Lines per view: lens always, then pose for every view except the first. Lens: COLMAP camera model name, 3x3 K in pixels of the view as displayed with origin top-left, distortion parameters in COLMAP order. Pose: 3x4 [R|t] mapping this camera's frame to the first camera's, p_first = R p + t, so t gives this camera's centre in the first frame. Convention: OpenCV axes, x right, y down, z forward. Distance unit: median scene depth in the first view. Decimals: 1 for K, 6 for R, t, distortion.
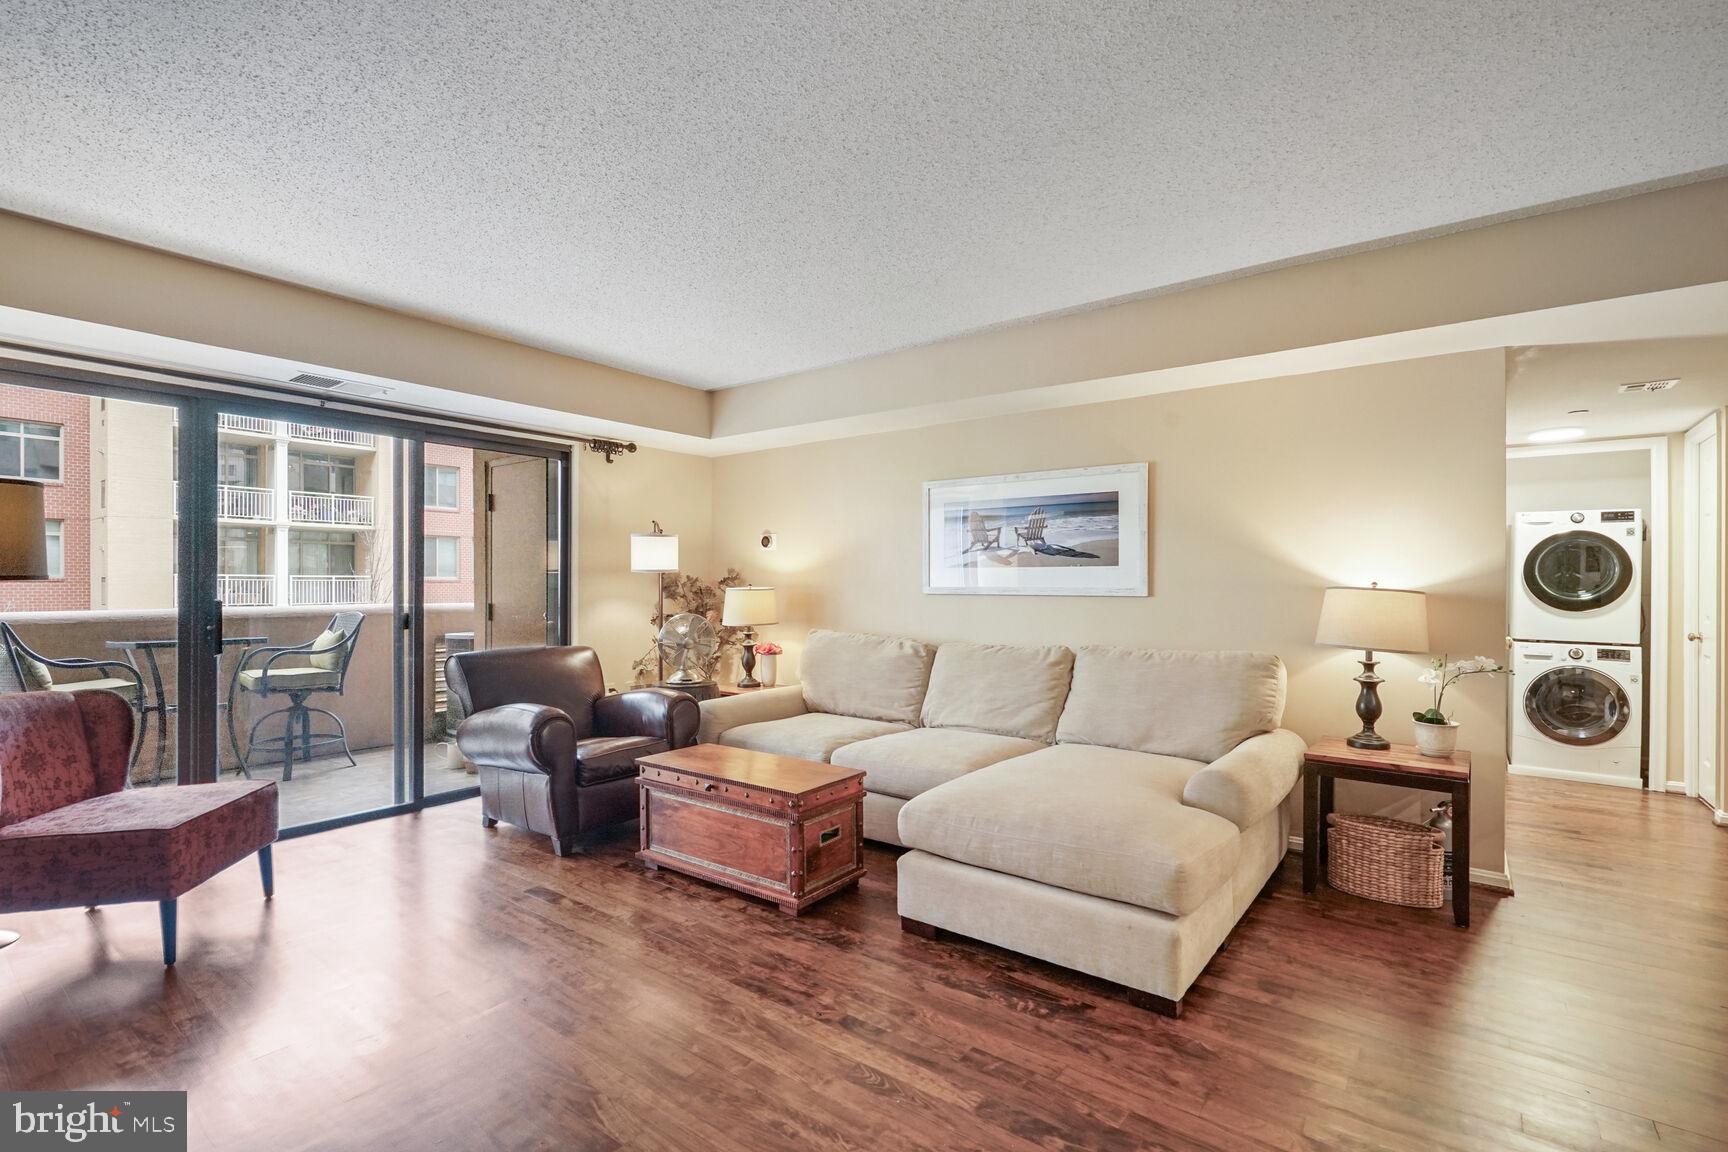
lens RADIAL K [[800.0, 0, 864.0], [0, 800.0, 576.0], [0, 0, 1]] dist [0.002800, 0.000098]
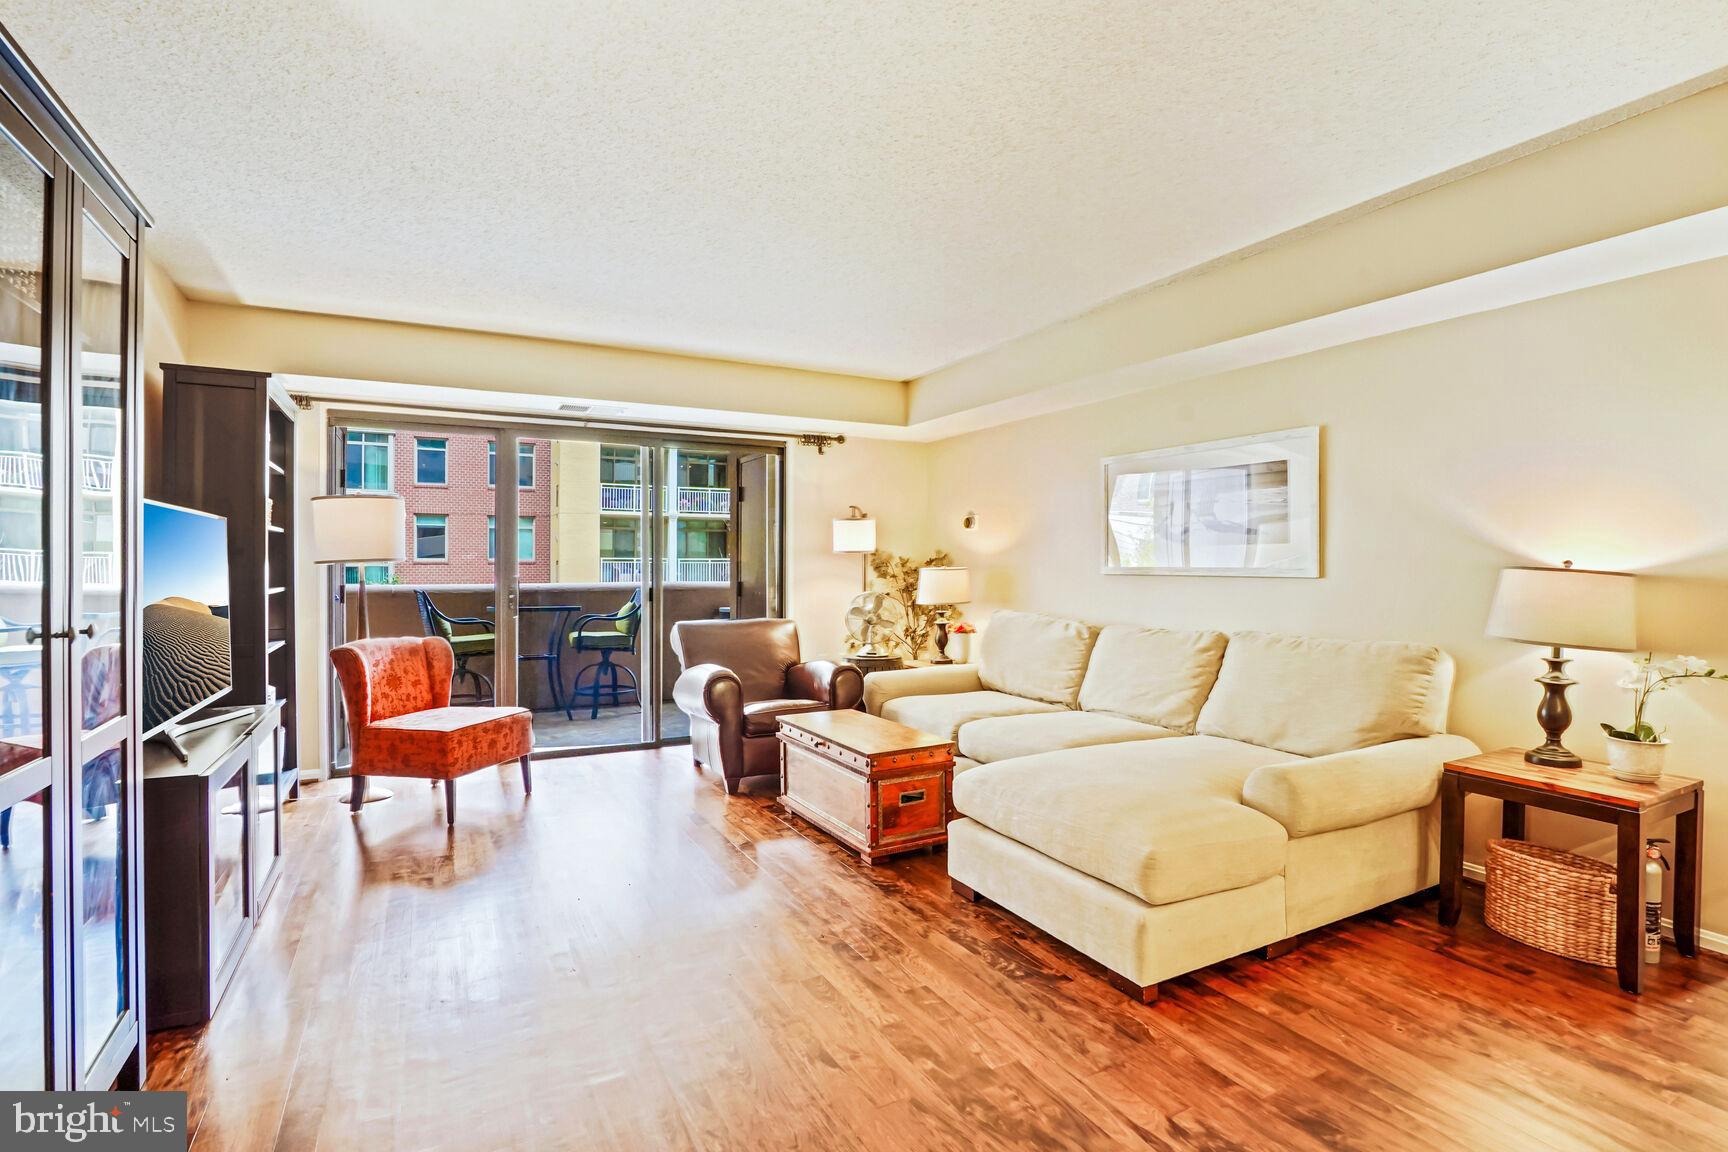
lens RADIAL K [[836.9, 0, 874.1], [0, 836.9, 566.5], [0, 0, 1]] dist [-0.019508, 0.000568]
pose [[0.913884, -0.000579, -0.405976, 0.328423], [0.005854, 0.999914, 0.011752, -0.000417], [0.405934, -0.013117, 0.913808, -0.040329]]
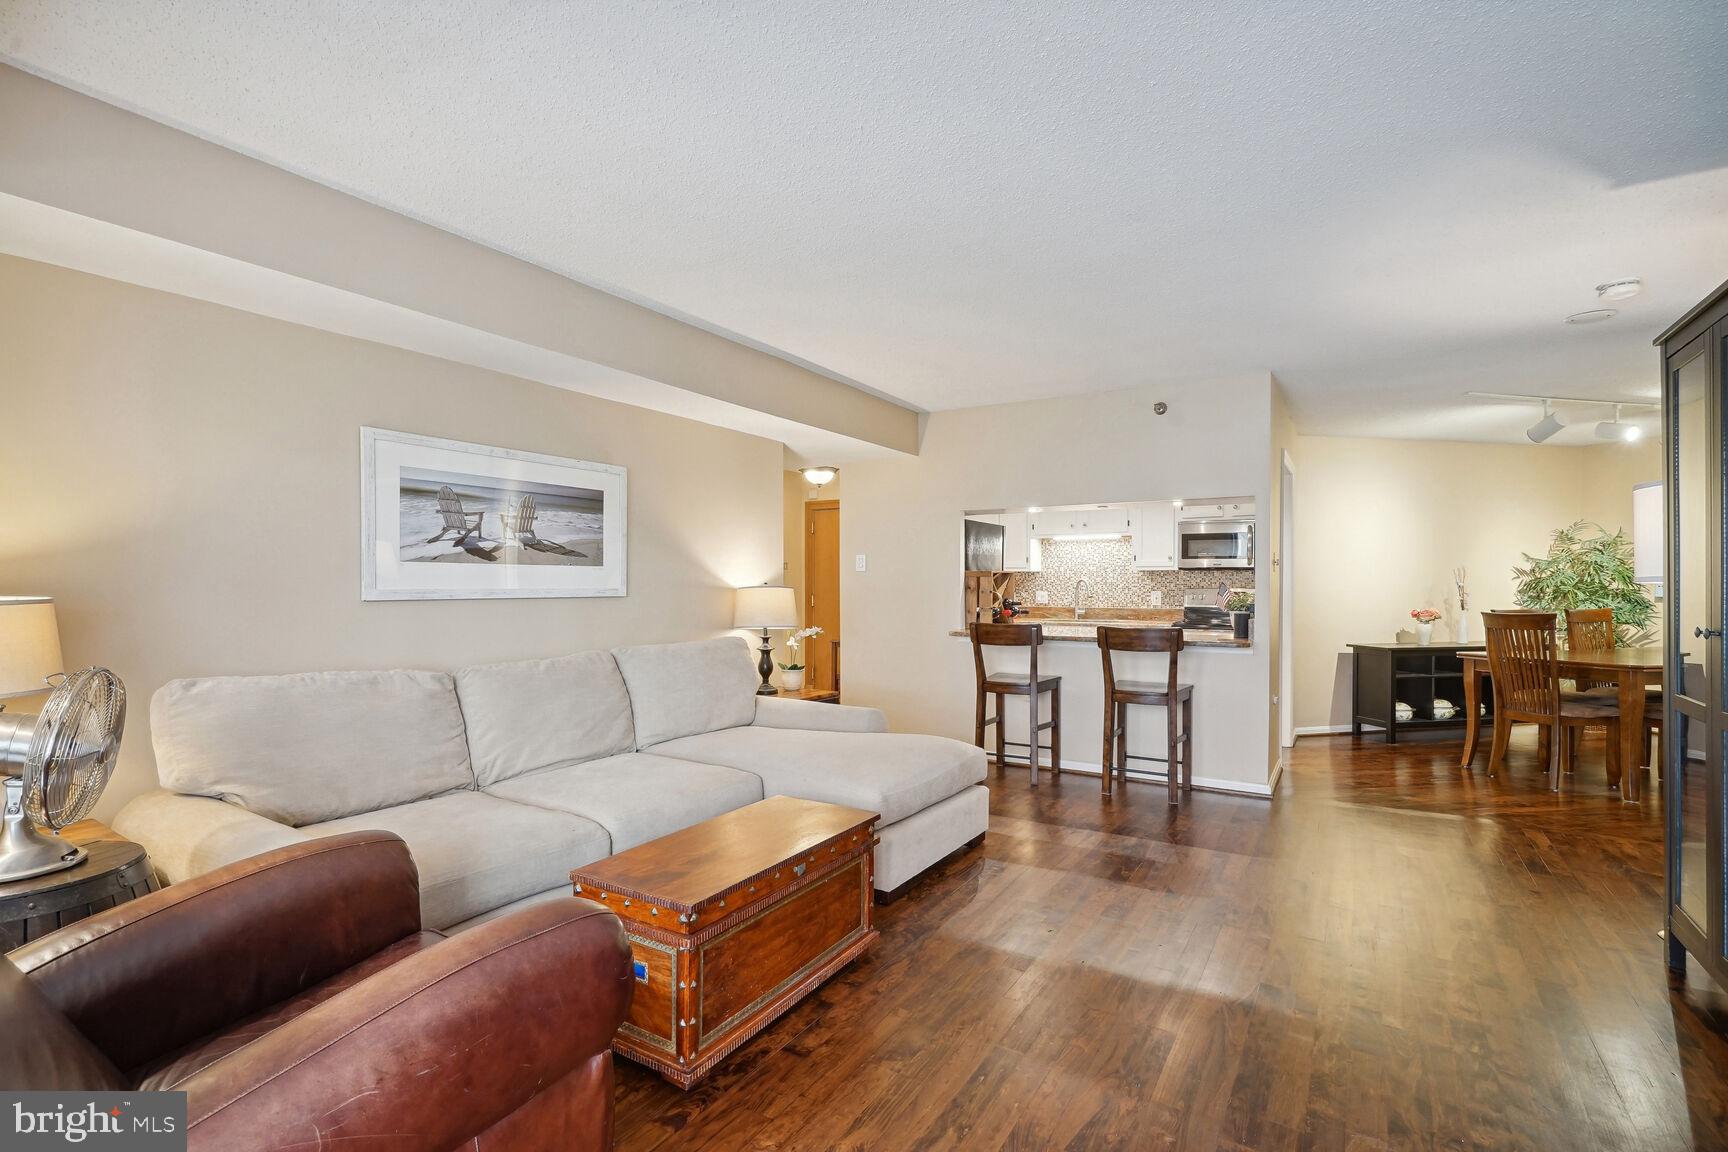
lens RADIAL K [[802.9, 0, 857.6], [0, 802.9, 600.4], [0, 0, 1]] dist [0.000372, -0.000080]
pose [[-0.090290, -0.025670, 0.995585, -0.837695], [-0.011883, 0.999624, 0.024697, 0.001286], [-0.995845, -0.009601, -0.090561, 0.934696]]
